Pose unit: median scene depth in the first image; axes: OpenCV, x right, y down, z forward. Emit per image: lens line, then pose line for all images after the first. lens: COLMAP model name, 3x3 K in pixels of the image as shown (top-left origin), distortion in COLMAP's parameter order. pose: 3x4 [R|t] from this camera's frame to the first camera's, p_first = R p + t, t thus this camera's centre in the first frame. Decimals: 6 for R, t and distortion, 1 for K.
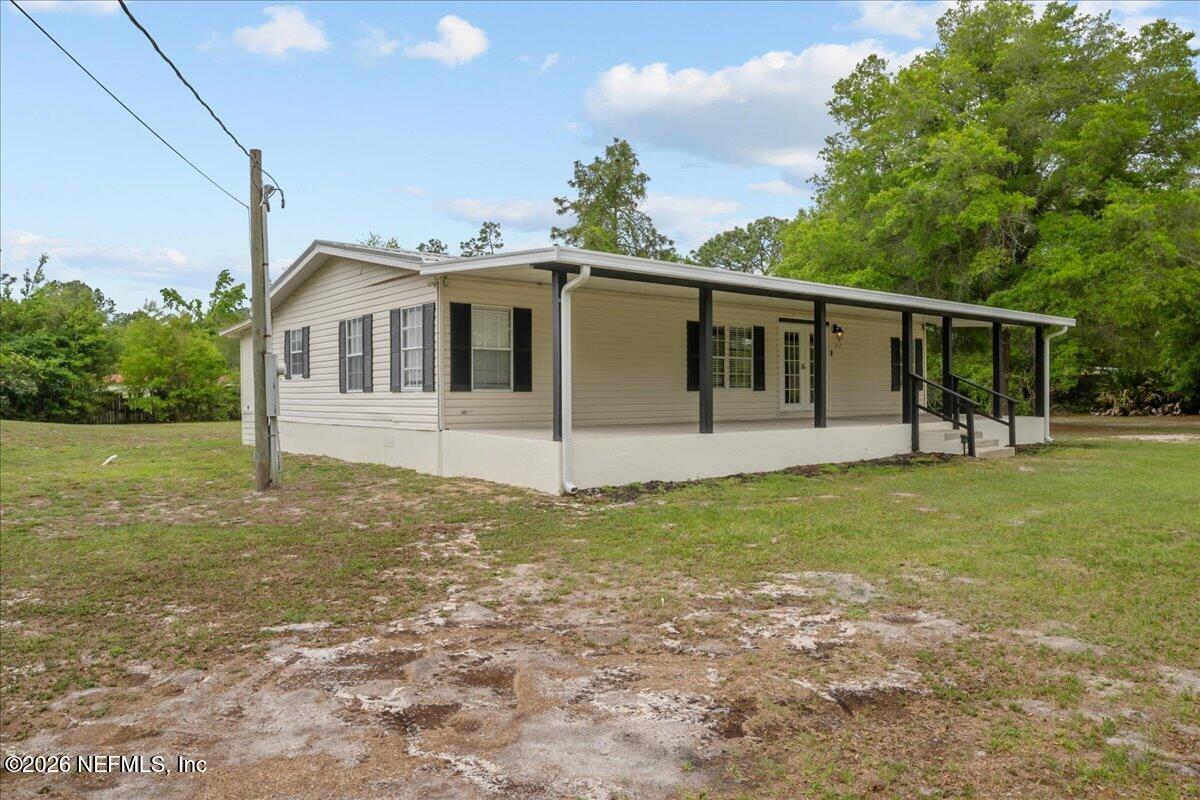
lens RADIAL K [[788.7, 0, 598.4], [0, 788.7, 402.5], [0, 0, 1]] dist [0.003190, 0.000741]
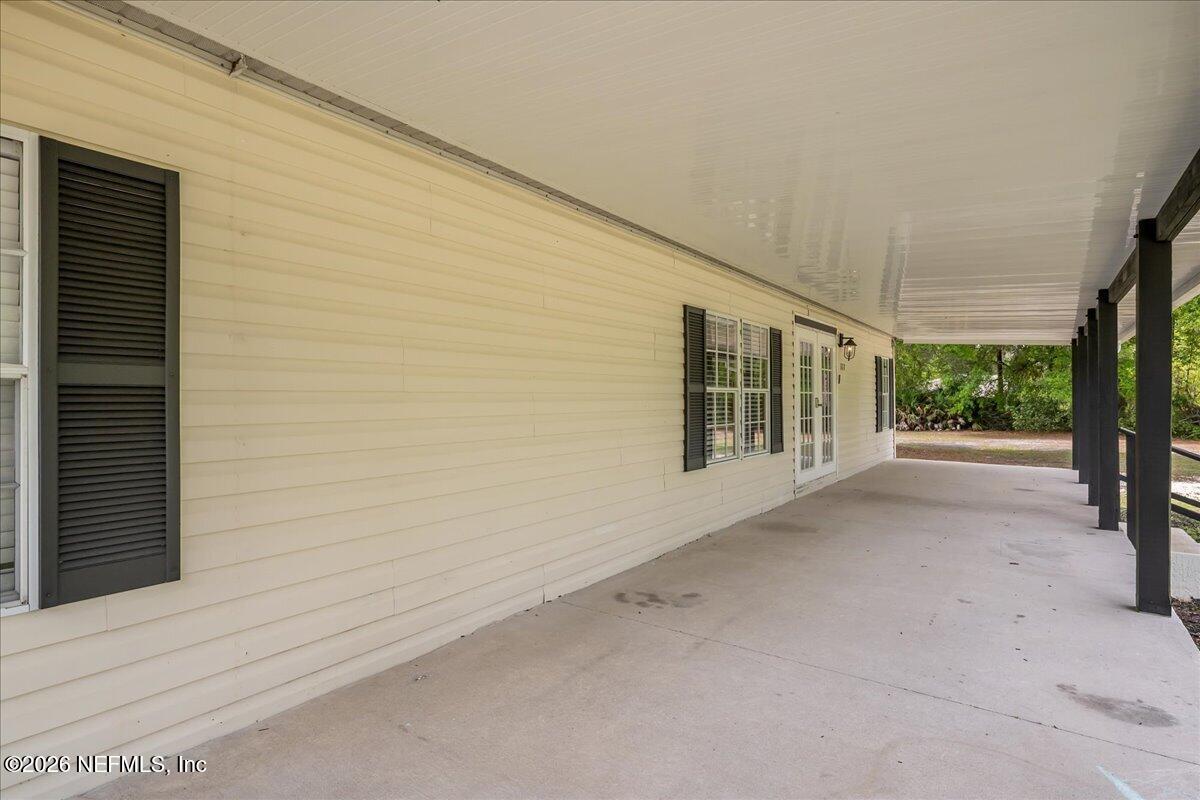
lens RADIAL K [[645.1, 0, 599.7], [0, 645.1, 403.4], [0, 0, 1]] dist [-0.000249, 0.000025]
pose [[0.967544, 0.002912, 0.252687, -0.016504], [-0.001141, 0.999974, -0.007153, -0.044169], [-0.252701, 0.006633, 0.967522, 0.617932]]
